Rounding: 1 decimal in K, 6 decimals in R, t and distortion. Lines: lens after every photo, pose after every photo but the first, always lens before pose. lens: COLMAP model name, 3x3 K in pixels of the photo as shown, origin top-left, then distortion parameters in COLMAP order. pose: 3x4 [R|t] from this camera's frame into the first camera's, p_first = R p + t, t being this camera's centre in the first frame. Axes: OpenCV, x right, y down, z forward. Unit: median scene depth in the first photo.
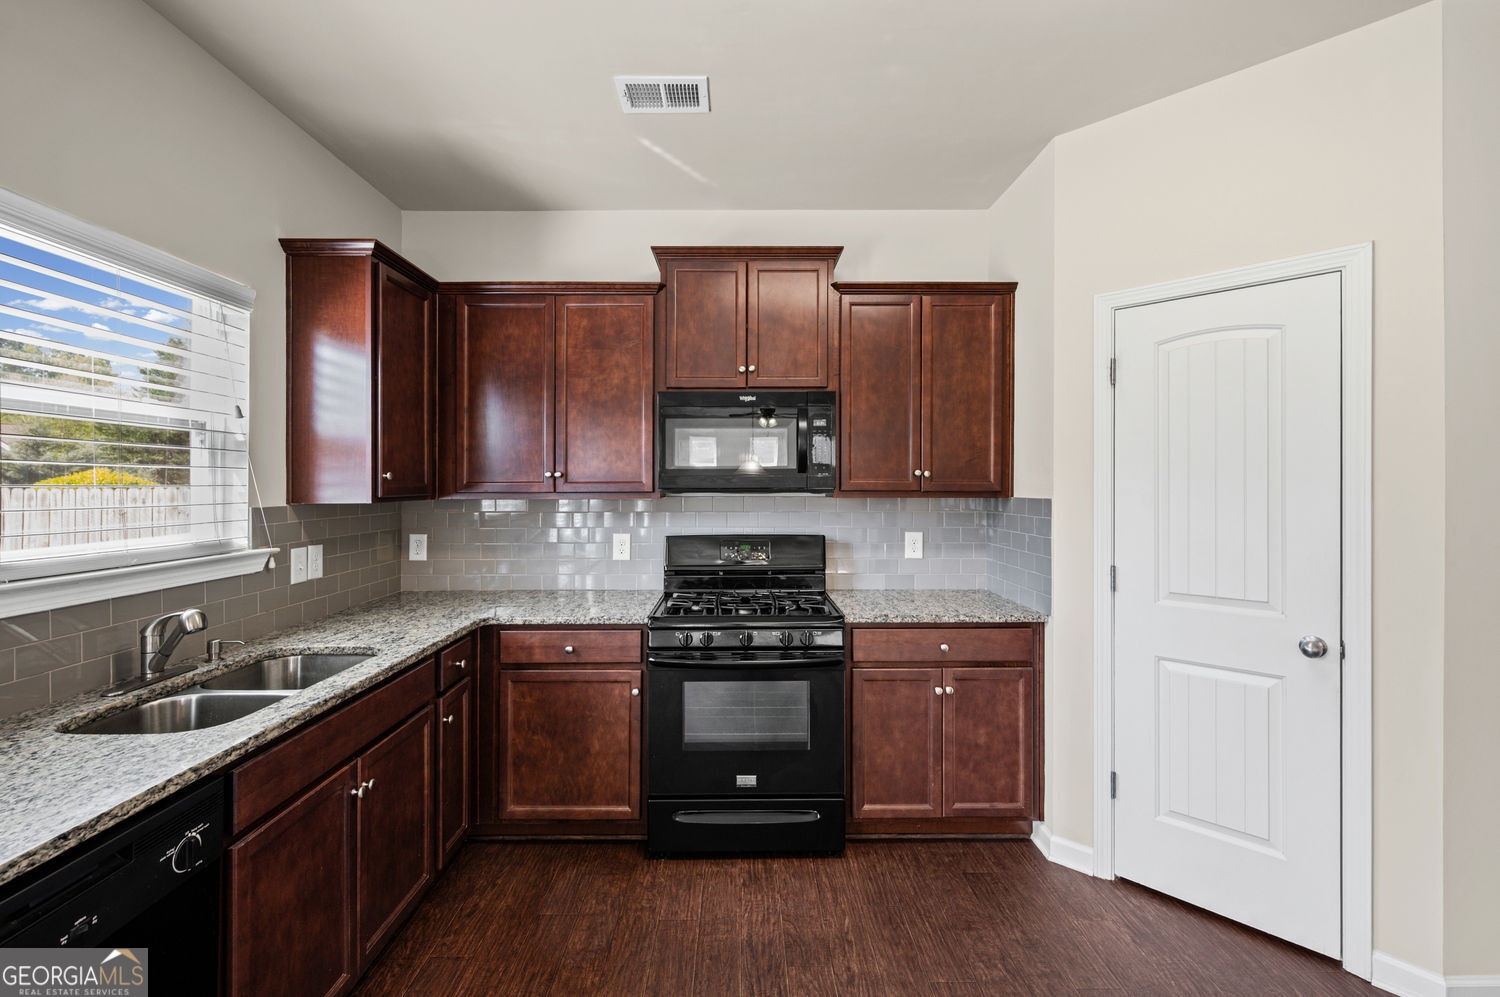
lens RADIAL K [[642.9, 0, 744.4], [0, 642.9, 488.9], [0, 0, 1]] dist [-0.007763, 0.000878]
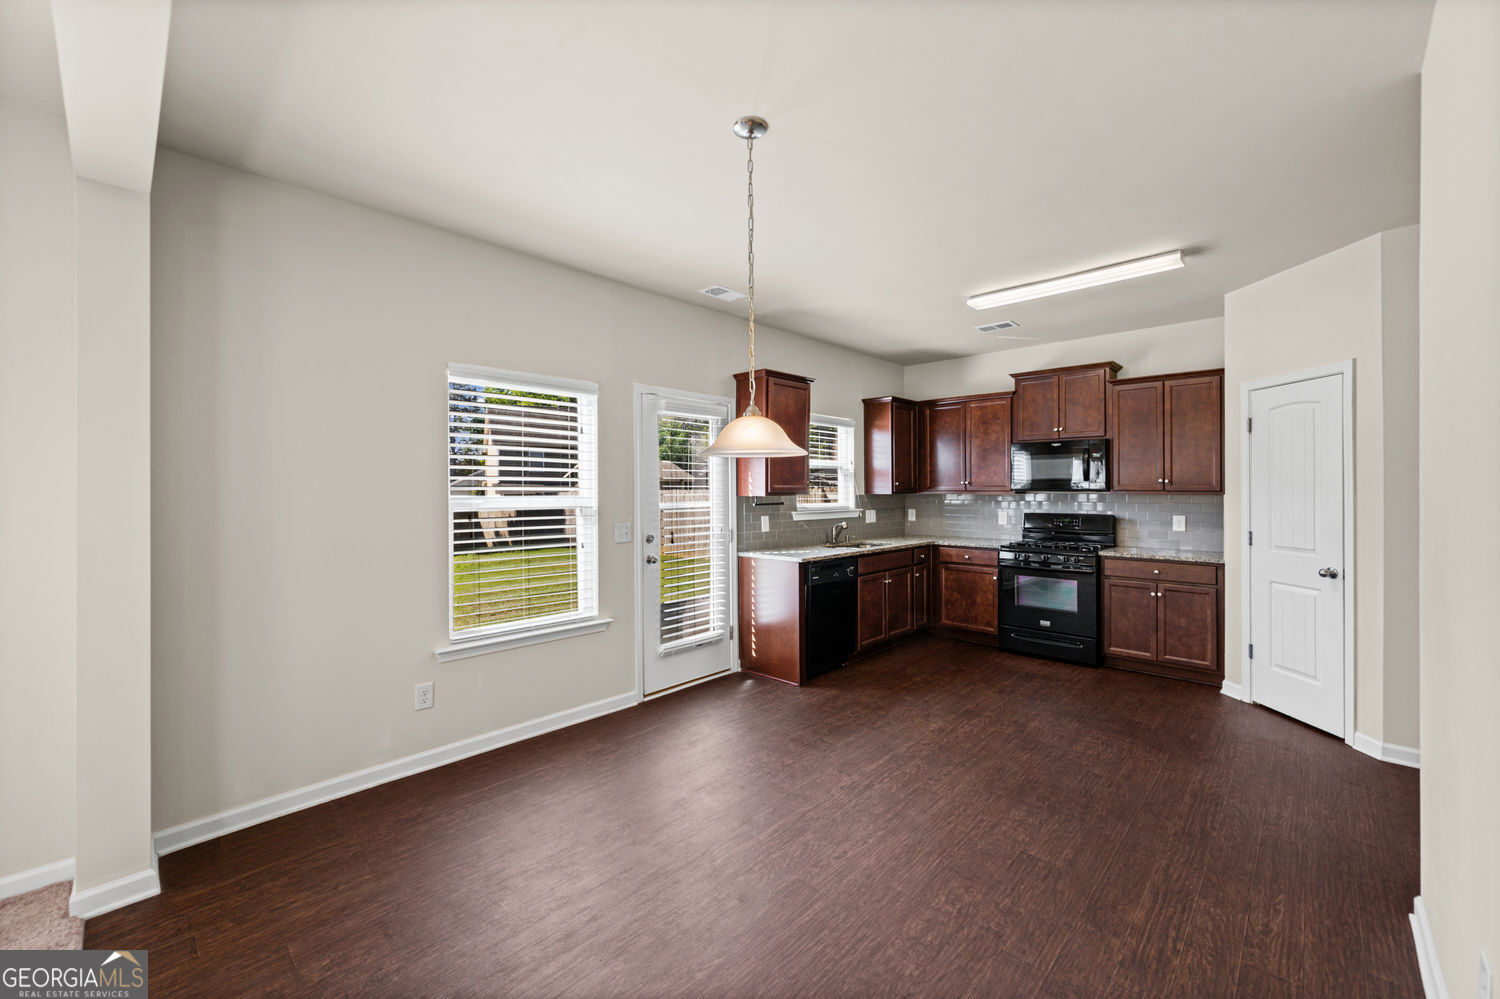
lens RADIAL K [[606.5, 0, 753.4], [0, 606.5, 474.1], [0, 0, 1]] dist [0.013954, -0.000801]
pose [[0.725530, -0.015477, -0.688016, 0.691494], [-0.004170, 0.999630, -0.026885, 0.008935], [0.688177, 0.022375, 0.725197, -1.149831]]
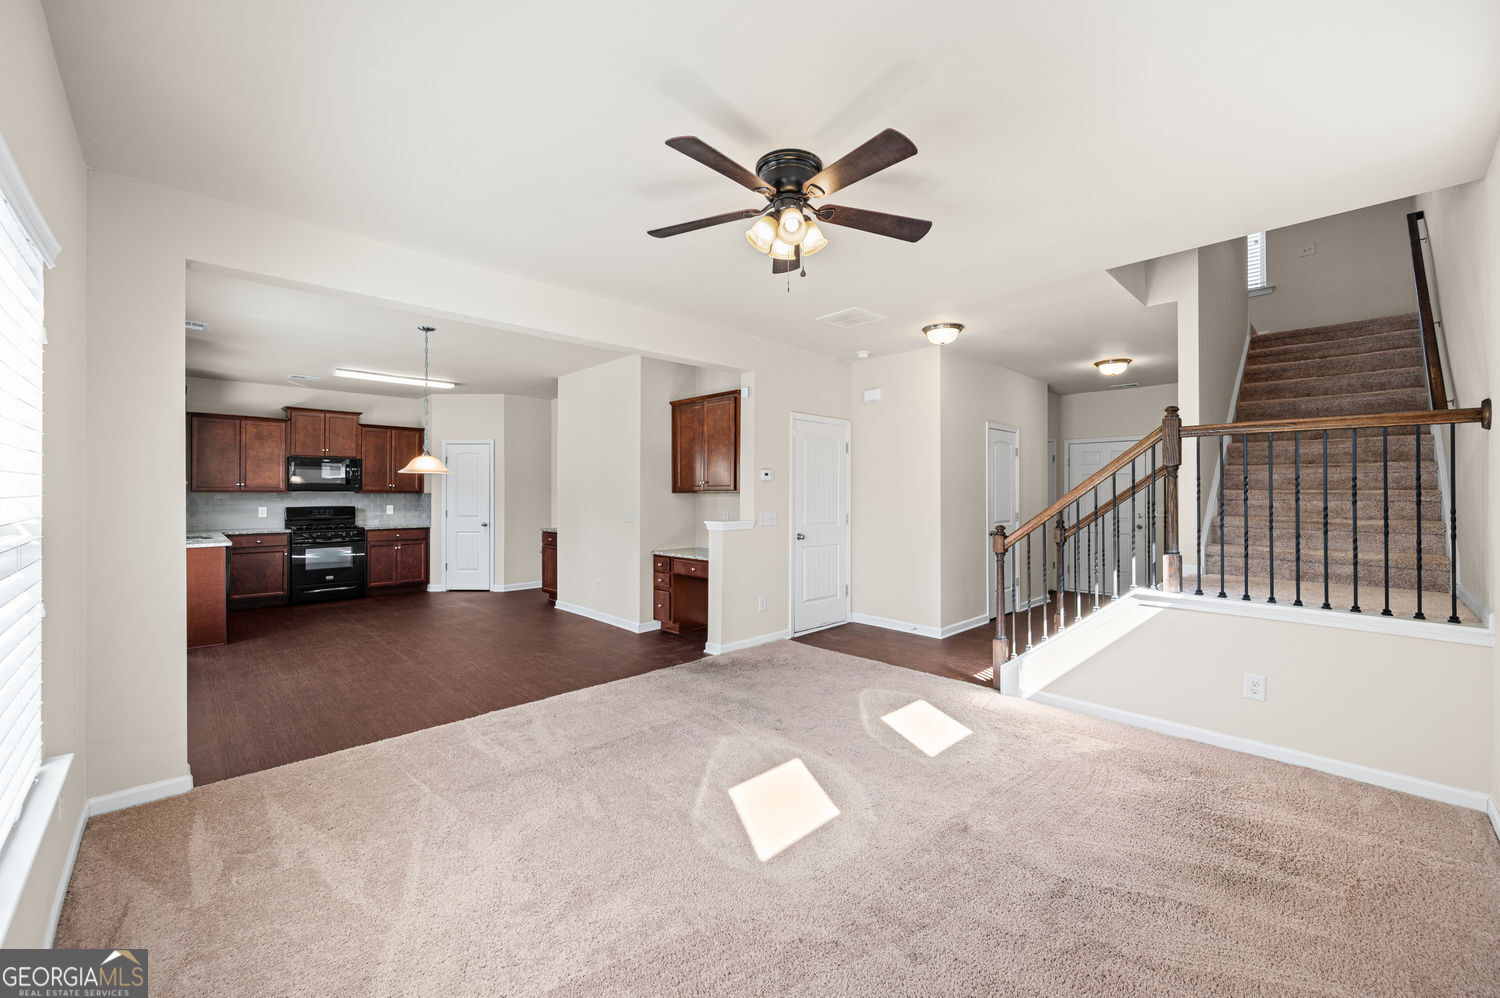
lens RADIAL K [[605.3, 0, 758.8], [0, 605.3, 488.5], [0, 0, 1]] dist [0.006133, -0.001617]
pose [[0.720030, 0.004749, 0.693926, -0.565145], [0.001803, 0.999960, -0.008714, 0.023082], [-0.693940, 0.007525, 0.719993, -2.732400]]
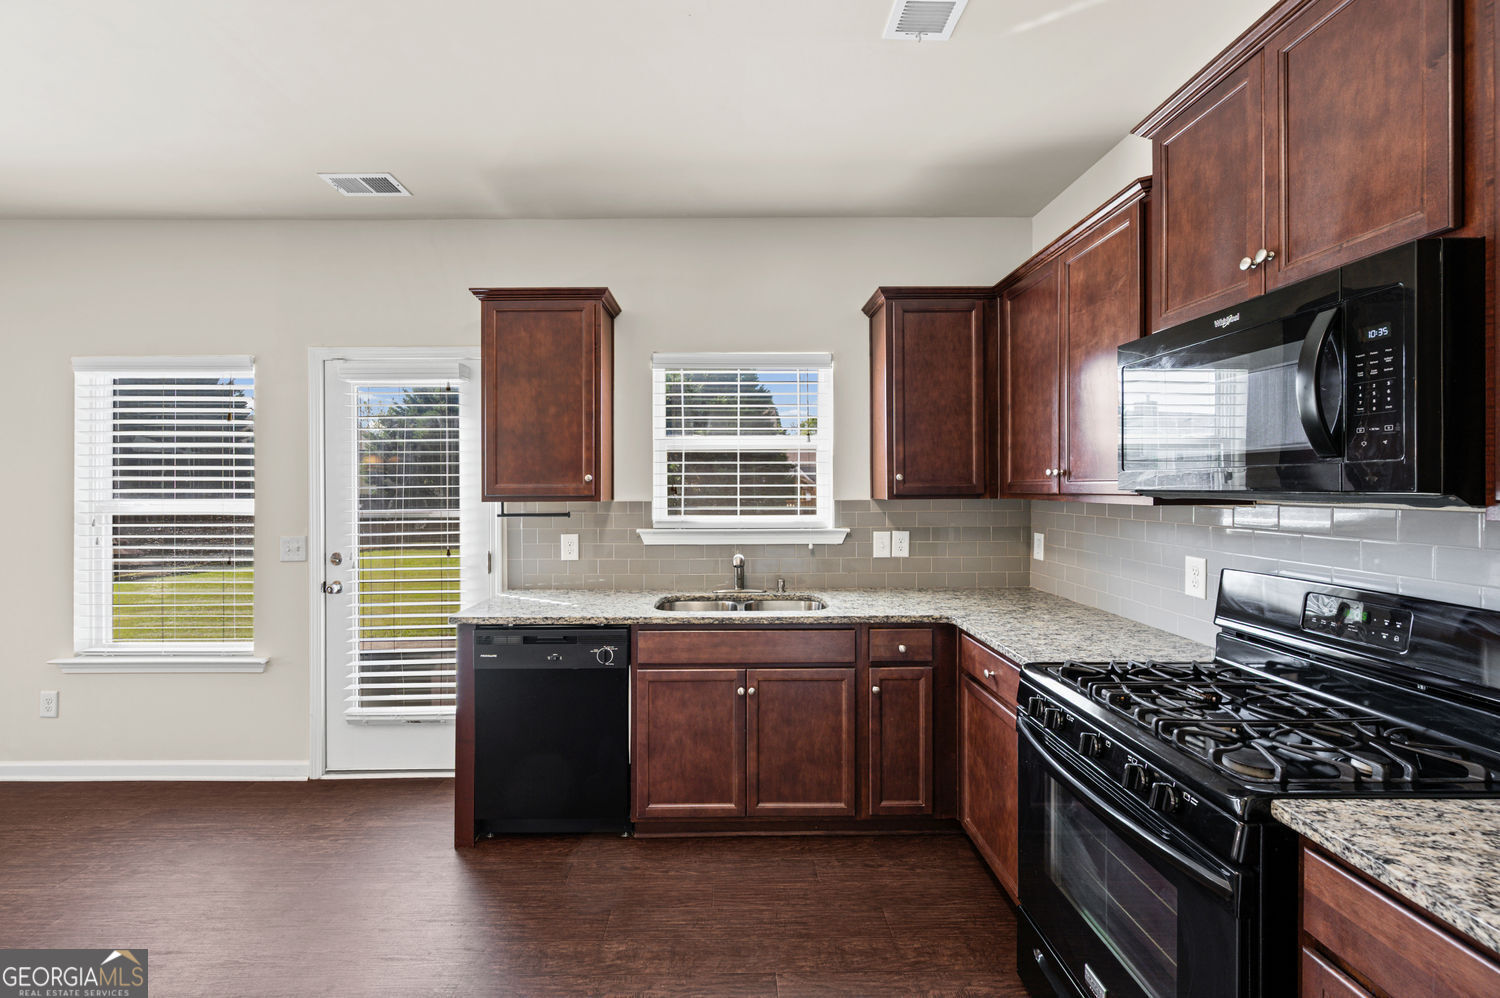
lens RADIAL K [[605.3, 0, 732.6], [0, 605.3, 481.2], [0, 0, 1]] dist [0.006133, -0.001617]
pose [[-0.002483, -0.001498, -0.999996, 0.546841], [-0.000242, 0.999999, -0.001497, -0.010451], [0.999997, 0.000238, -0.002483, 0.656972]]
